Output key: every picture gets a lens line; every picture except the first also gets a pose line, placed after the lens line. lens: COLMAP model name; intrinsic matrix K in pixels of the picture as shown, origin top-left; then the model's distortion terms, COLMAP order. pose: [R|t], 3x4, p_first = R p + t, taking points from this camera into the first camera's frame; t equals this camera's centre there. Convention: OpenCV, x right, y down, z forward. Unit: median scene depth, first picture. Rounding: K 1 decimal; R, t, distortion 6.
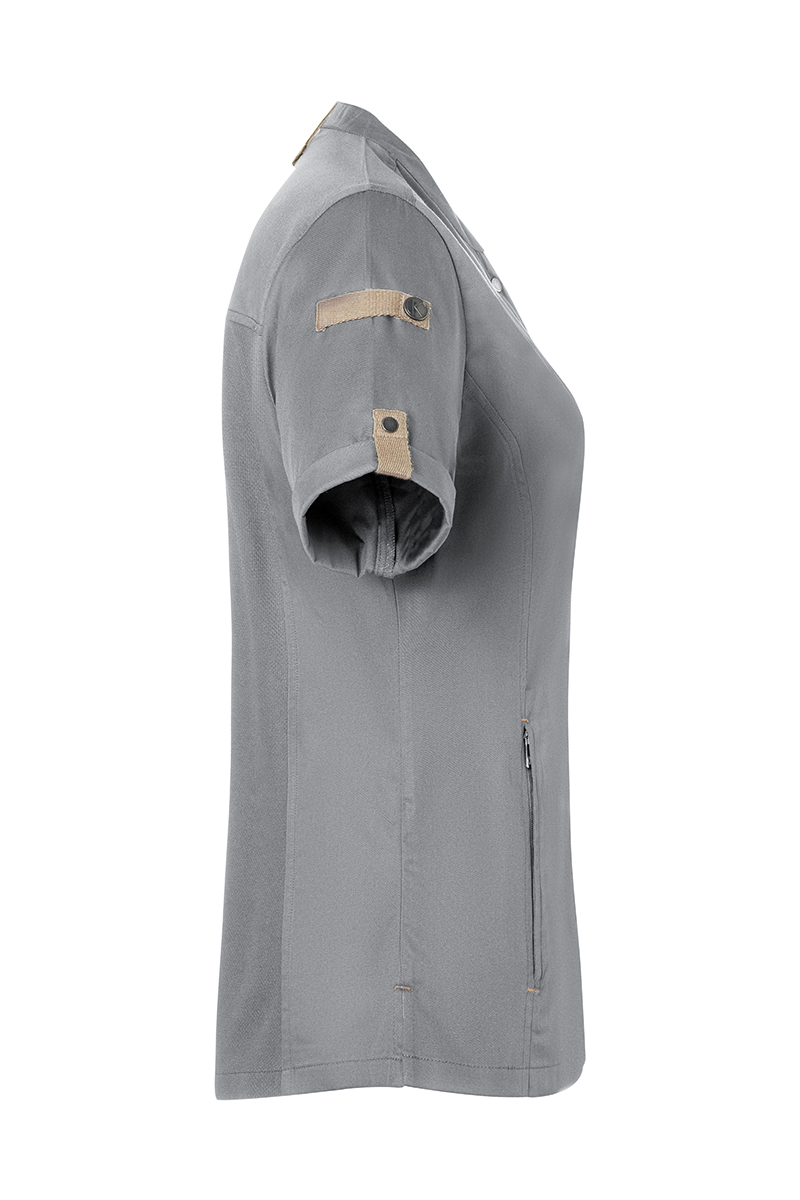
lens RADIAL K [[3622.4, 0, 400.0], [0, 3622.4, 600.0], [0, 0, 1]] dist [0.468958, 0.256066]
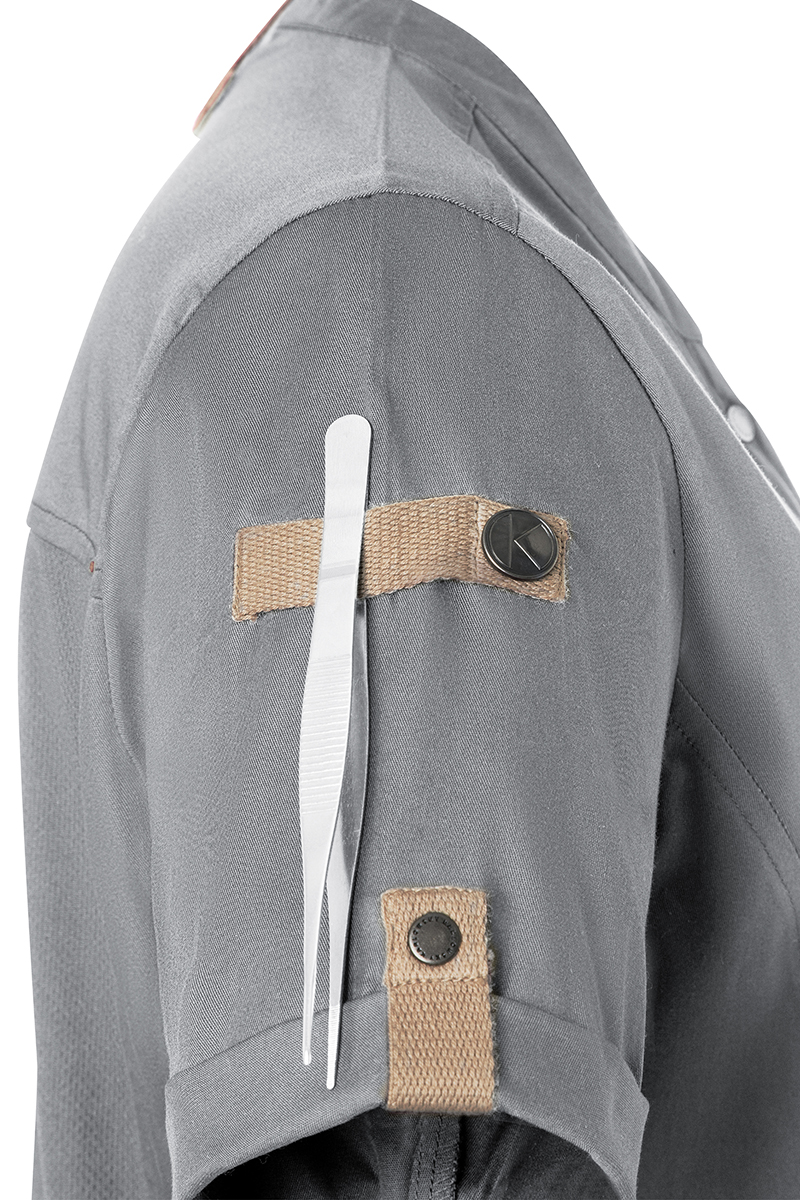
lens RADIAL K [[3634.1, 0, 400.0], [0, 3634.1, 600.0], [0, 0, 1]] dist [-0.164109, -0.711999]
pose [[0.999033, -0.002406, -0.043905, 0.007841], [0.002964, 0.999916, 0.012648, -0.077468], [0.043871, -0.012766, 0.998956, 0.650644]]
